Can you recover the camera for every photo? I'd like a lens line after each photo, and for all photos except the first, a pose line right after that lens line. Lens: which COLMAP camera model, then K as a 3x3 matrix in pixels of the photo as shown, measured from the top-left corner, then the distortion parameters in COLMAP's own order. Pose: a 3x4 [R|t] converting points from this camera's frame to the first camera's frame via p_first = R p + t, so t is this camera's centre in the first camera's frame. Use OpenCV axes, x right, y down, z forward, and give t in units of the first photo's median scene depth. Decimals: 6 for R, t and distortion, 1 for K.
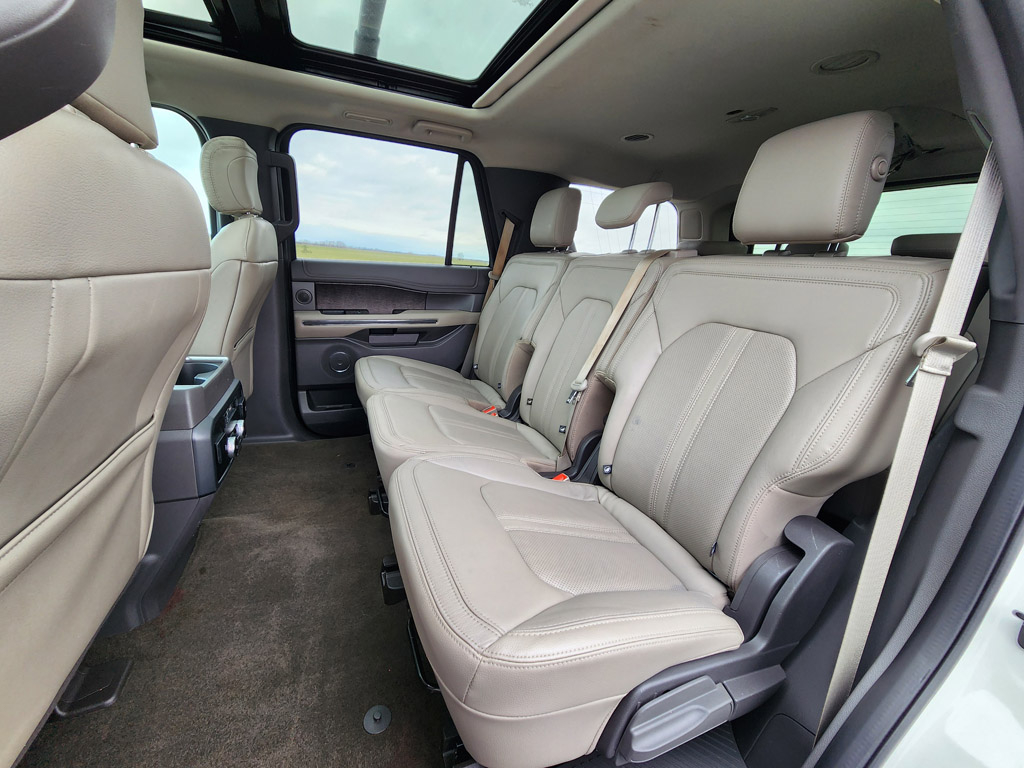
lens RADIAL K [[418.3, 0, 509.5], [0, 418.3, 377.3], [0, 0, 1]] dist [-0.000189, 0.001280]
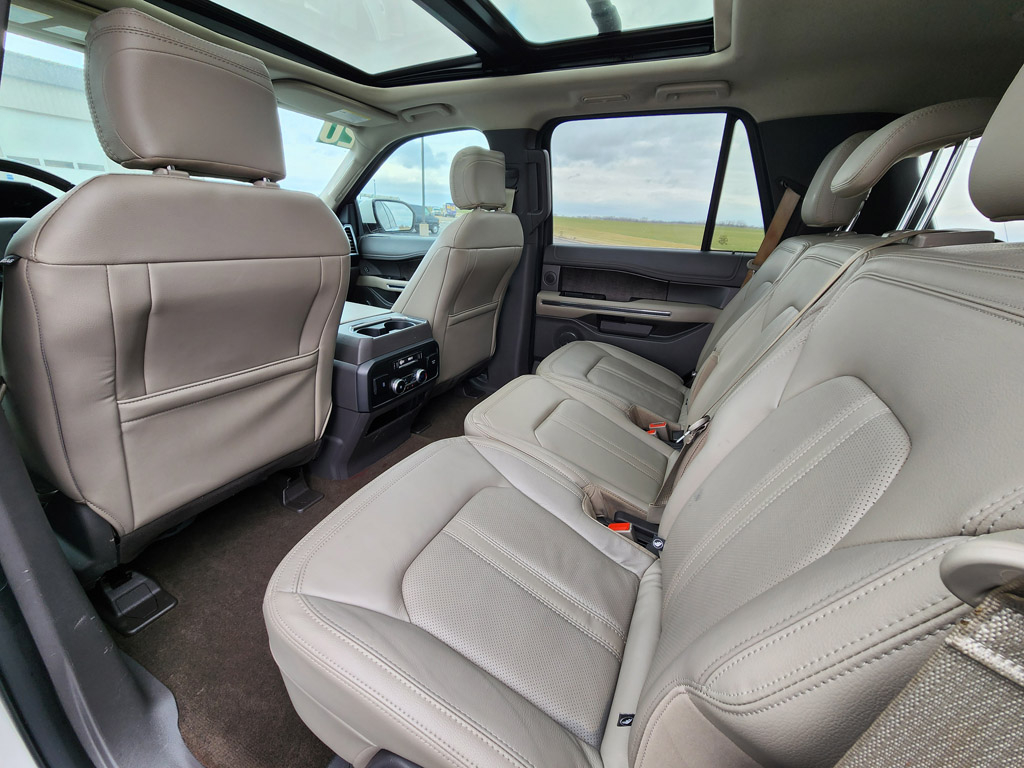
lens RADIAL K [[418.3, 0, 509.5], [0, 418.3, 377.3], [0, 0, 1]] dist [-0.000189, 0.001280]
pose [[0.666332, 0.226336, -0.710474, 0.290021], [-0.196522, 0.972437, 0.125478, -0.055830], [0.719292, 0.056014, 0.692446, 0.168156]]
